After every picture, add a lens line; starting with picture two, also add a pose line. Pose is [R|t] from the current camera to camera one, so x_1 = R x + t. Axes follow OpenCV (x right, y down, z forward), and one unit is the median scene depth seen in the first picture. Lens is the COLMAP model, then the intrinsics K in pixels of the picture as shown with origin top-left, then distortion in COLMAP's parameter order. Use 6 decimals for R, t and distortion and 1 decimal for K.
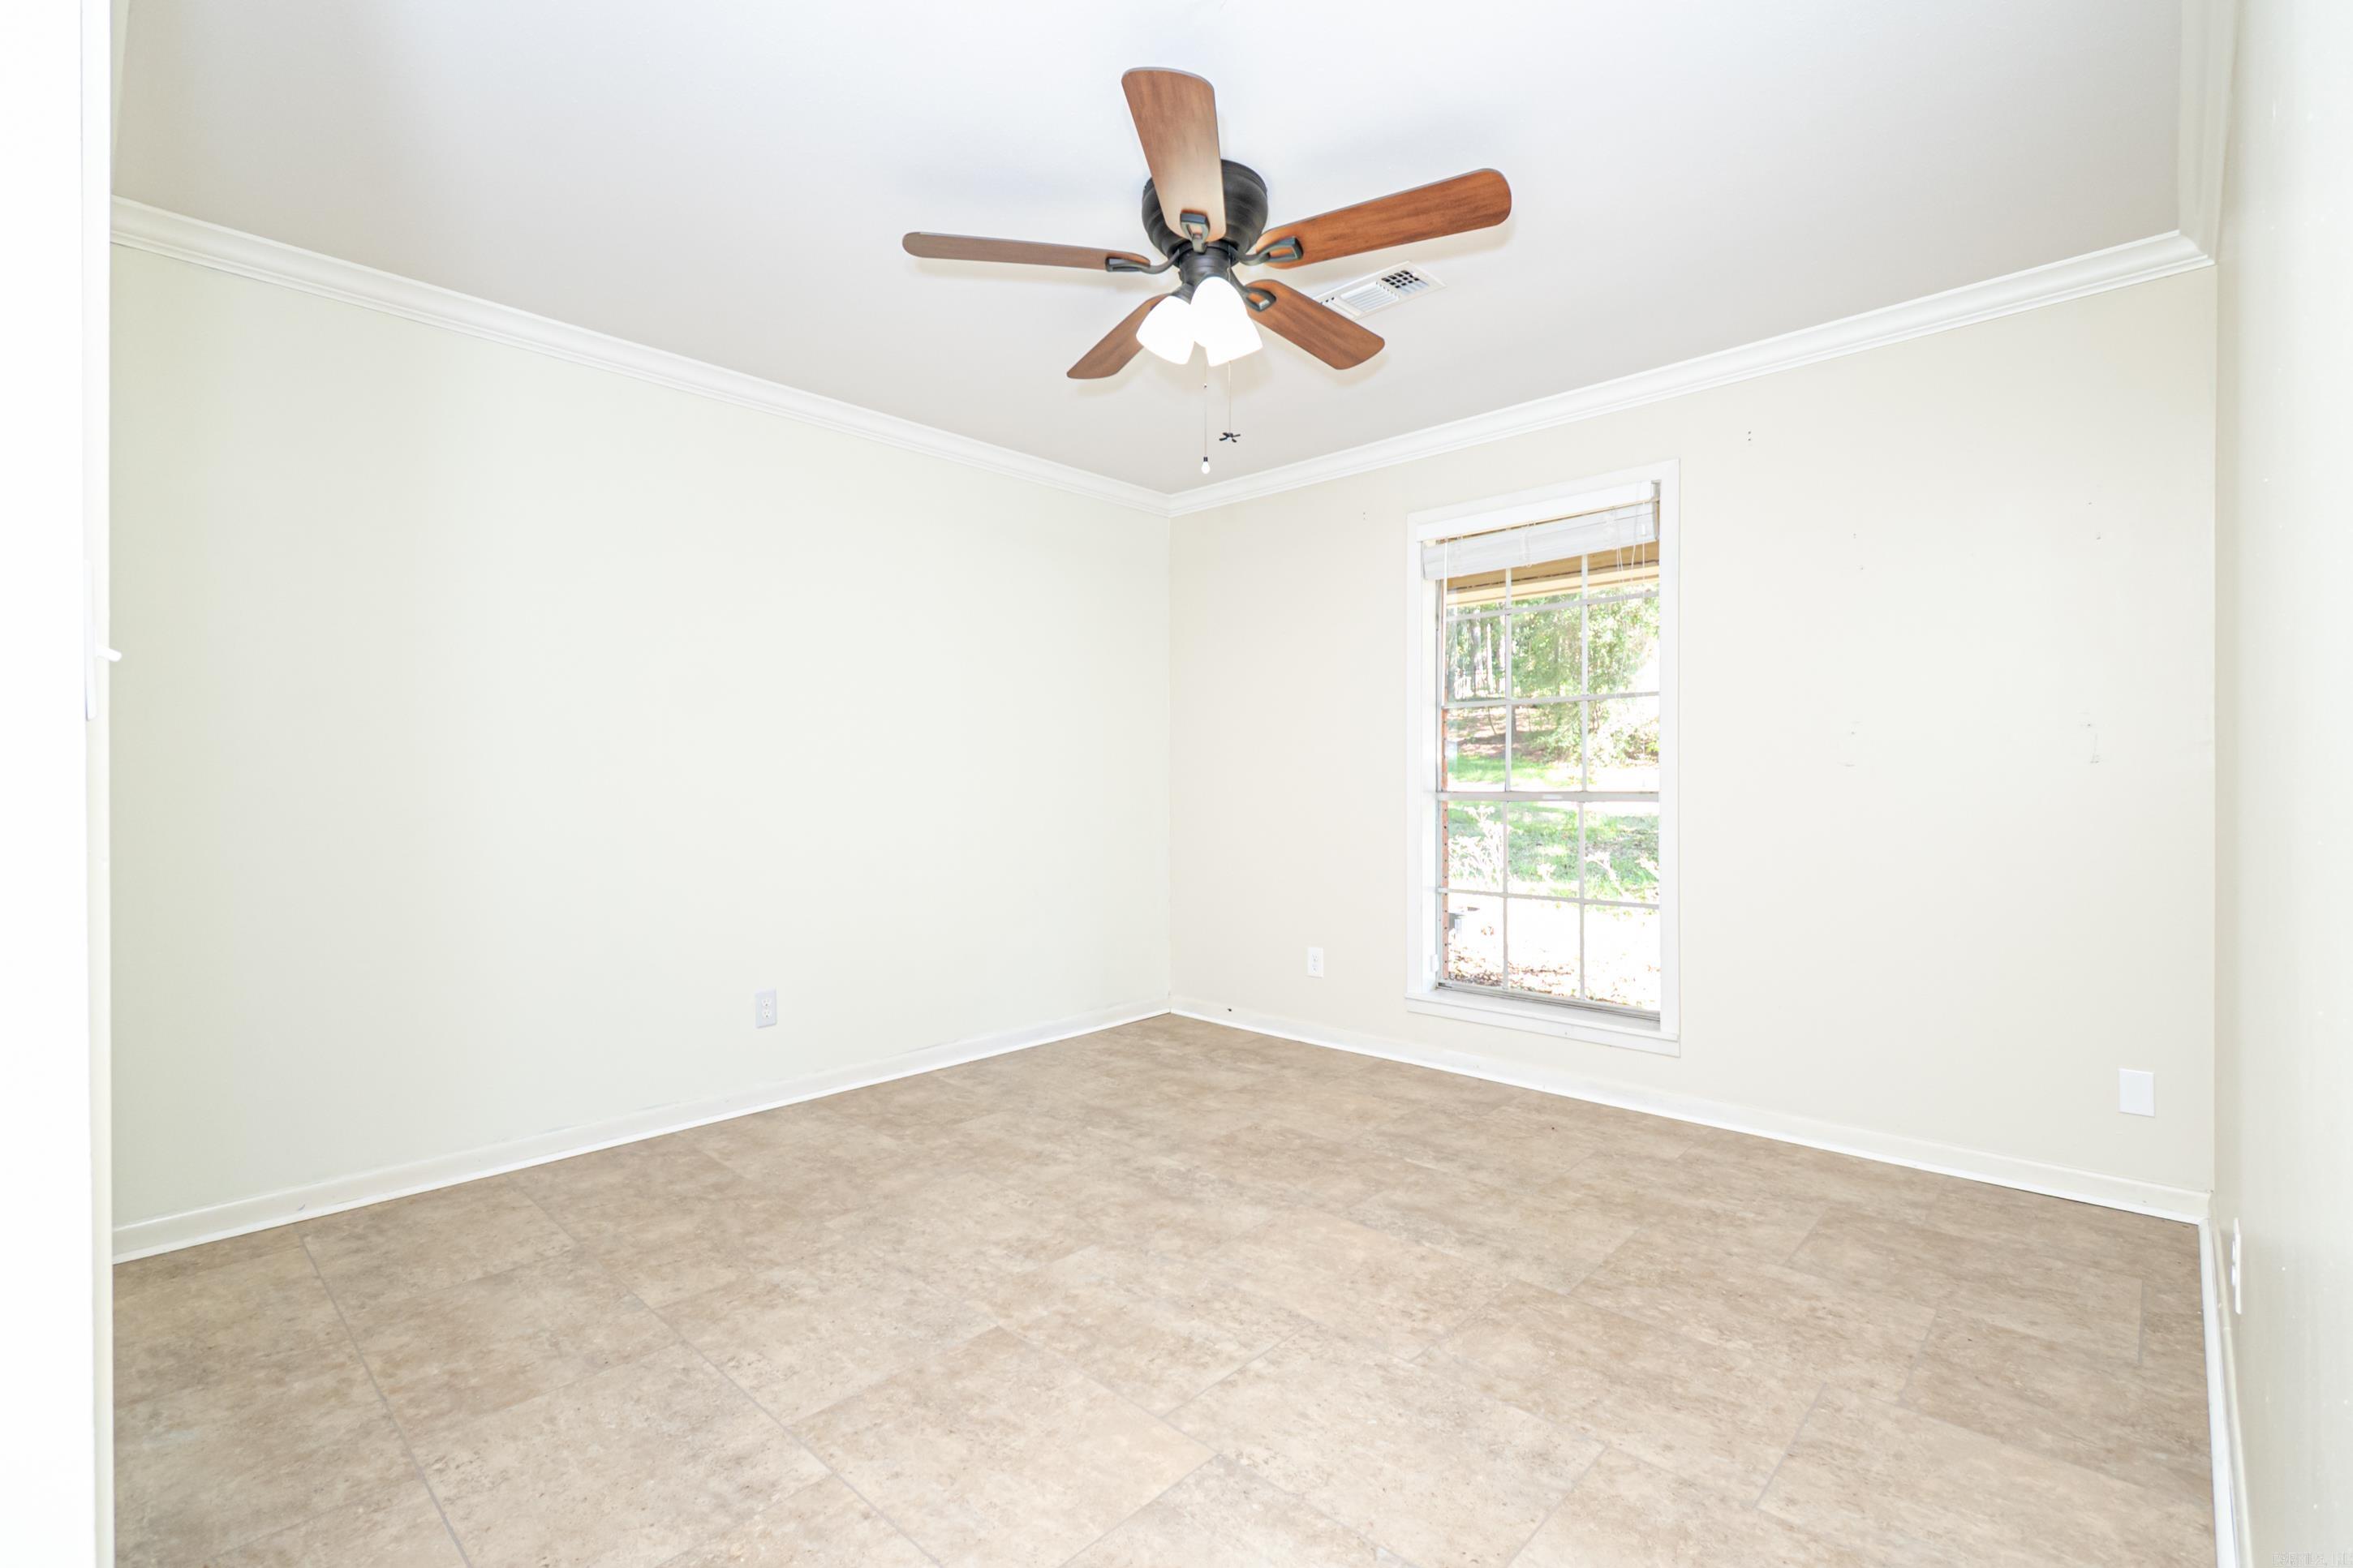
lens RADIAL K [[1051.4, 0, 1159.1], [0, 1051.4, 781.6], [0, 0, 1]] dist [0.009938, -0.004536]
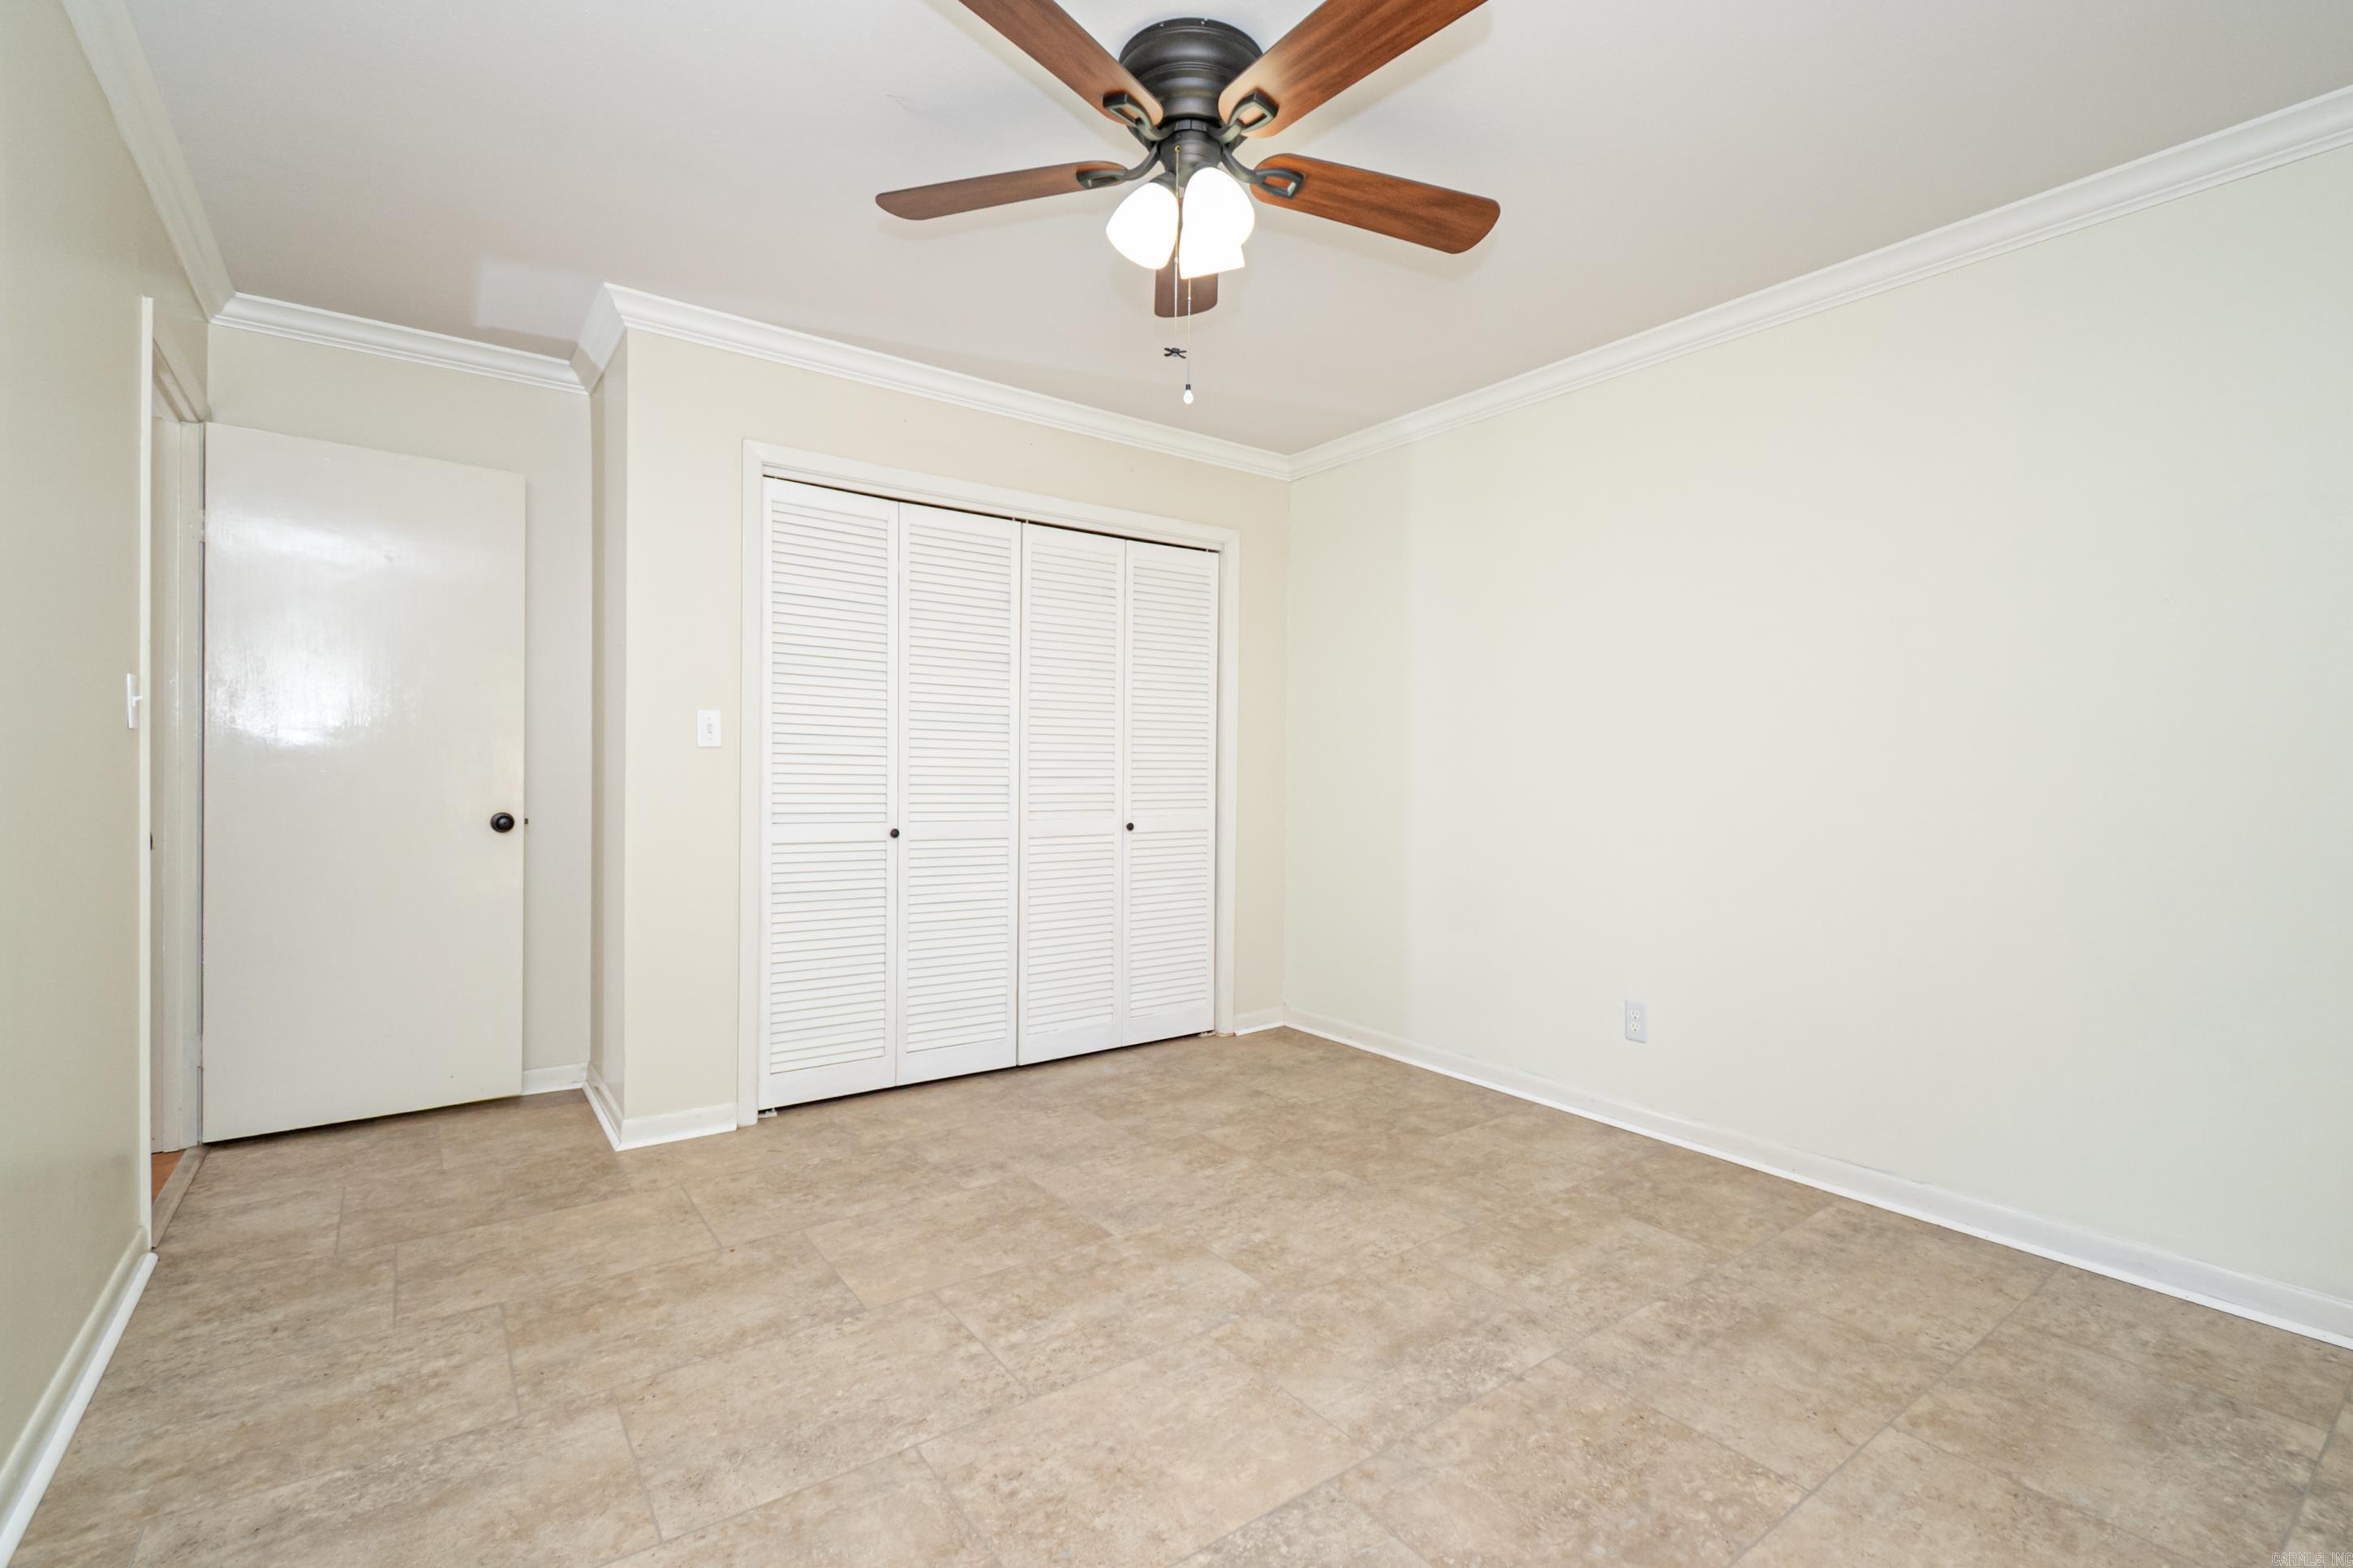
lens RADIAL K [[1051.4, 0, 1192.1], [0, 1051.4, 772.5], [0, 0, 1]] dist [0.009938, -0.004536]
pose [[-0.166961, 0.004137, -0.985955, 0.775165], [-0.012070, 0.999908, 0.006240, -0.000813], [0.985890, 0.012942, -0.166896, 1.012959]]
